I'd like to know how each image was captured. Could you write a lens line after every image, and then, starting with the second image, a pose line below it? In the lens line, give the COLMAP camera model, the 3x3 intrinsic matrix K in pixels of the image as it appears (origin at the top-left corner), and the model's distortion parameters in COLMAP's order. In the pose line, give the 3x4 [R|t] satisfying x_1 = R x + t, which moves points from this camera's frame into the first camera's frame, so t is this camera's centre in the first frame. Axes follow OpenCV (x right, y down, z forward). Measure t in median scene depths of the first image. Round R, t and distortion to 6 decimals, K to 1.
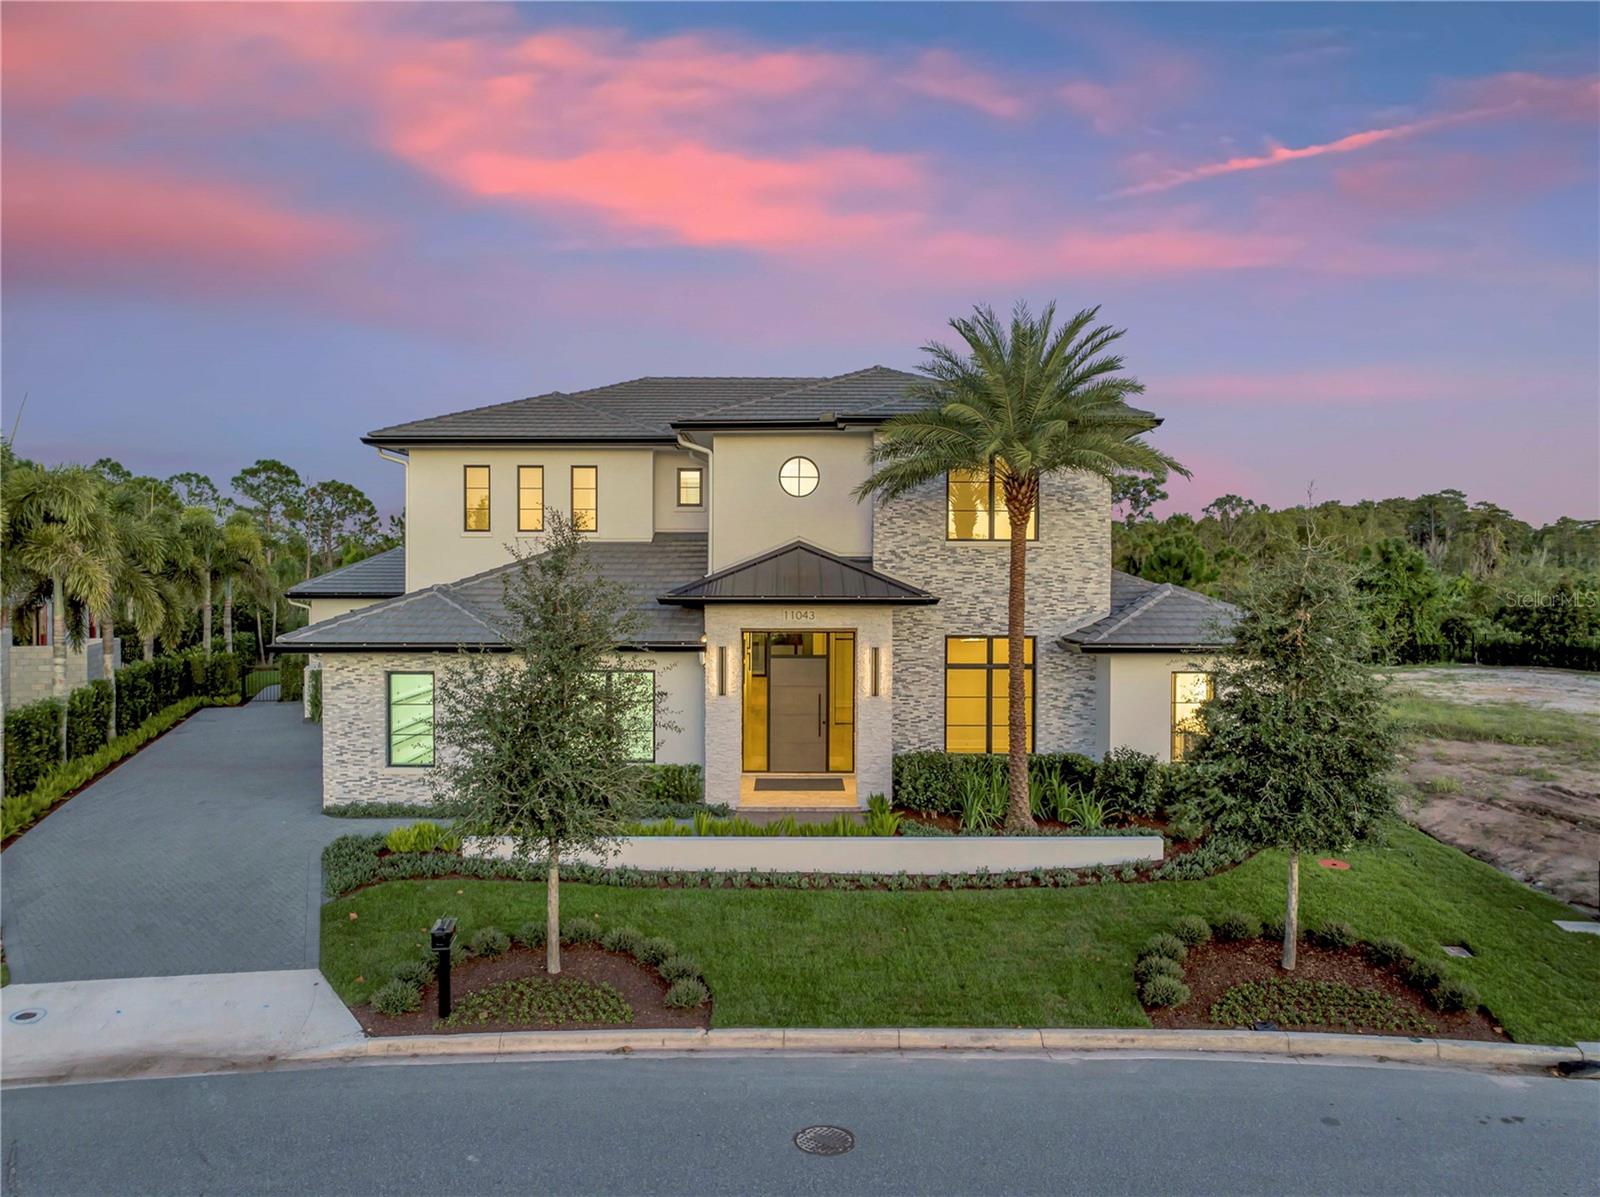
lens RADIAL K [[1137.7, 0, 800.0], [0, 1137.7, 598.5], [0, 0, 1]] dist [0.002079, -0.006691]
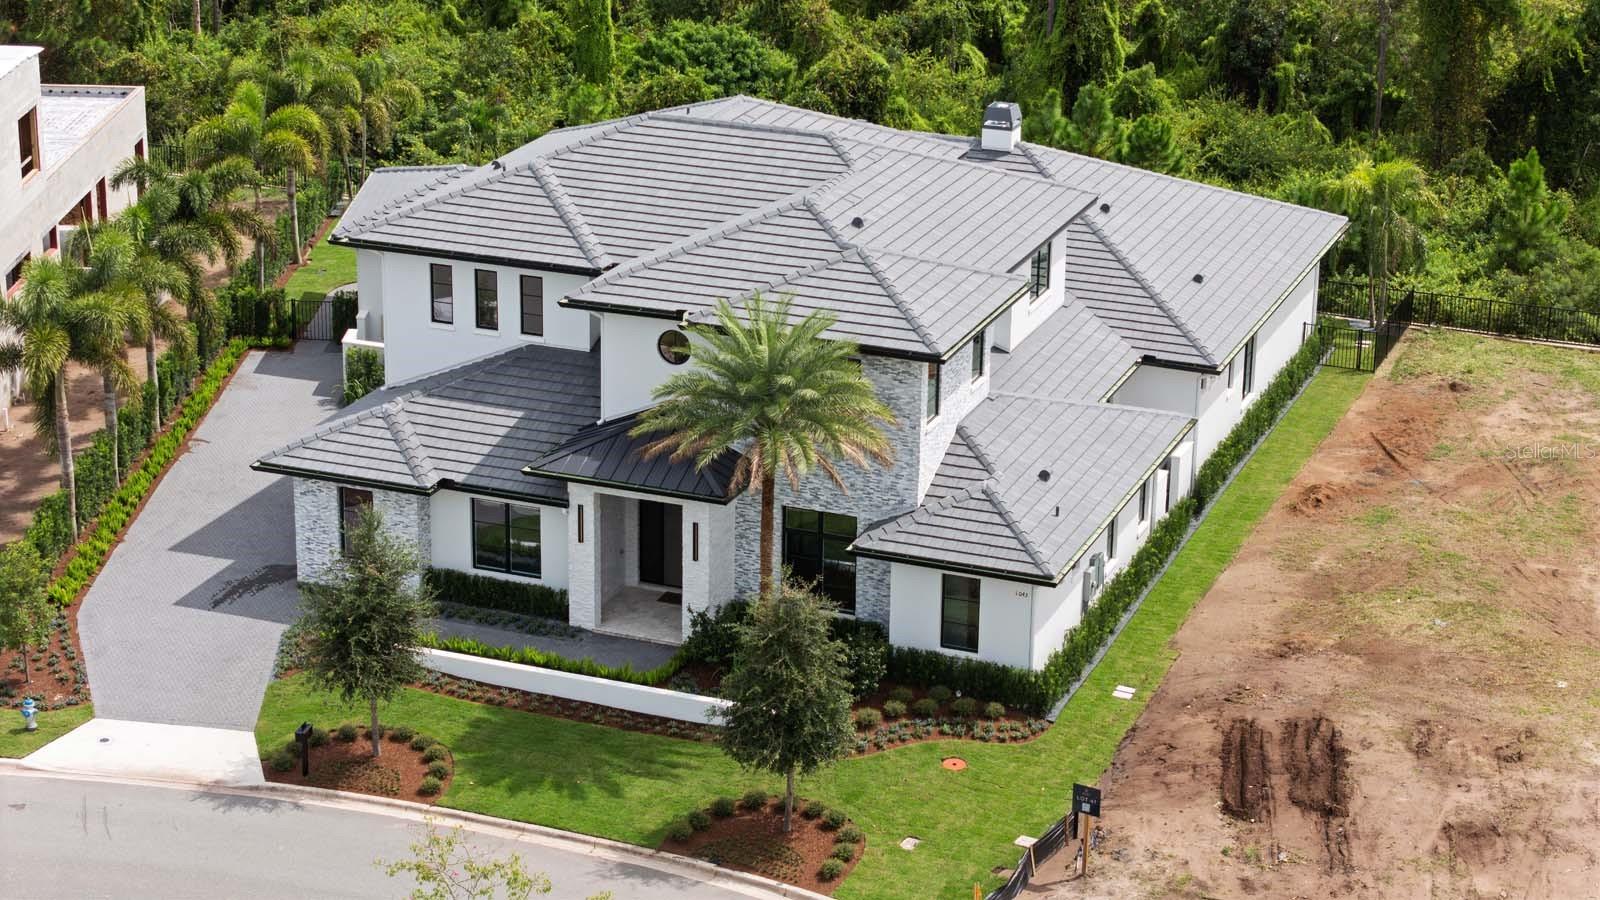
lens RADIAL K [[3181.9, 0, 800.0], [0, 3181.9, 450.0], [0, 0, 1]] dist [-0.043382, 0.320424]
pose [[0.928578, 0.132674, -0.346613, 1.400763], [-0.017571, 0.948590, 0.316020, -1.158056], [0.370721, -0.287359, 0.883171, -2.014774]]
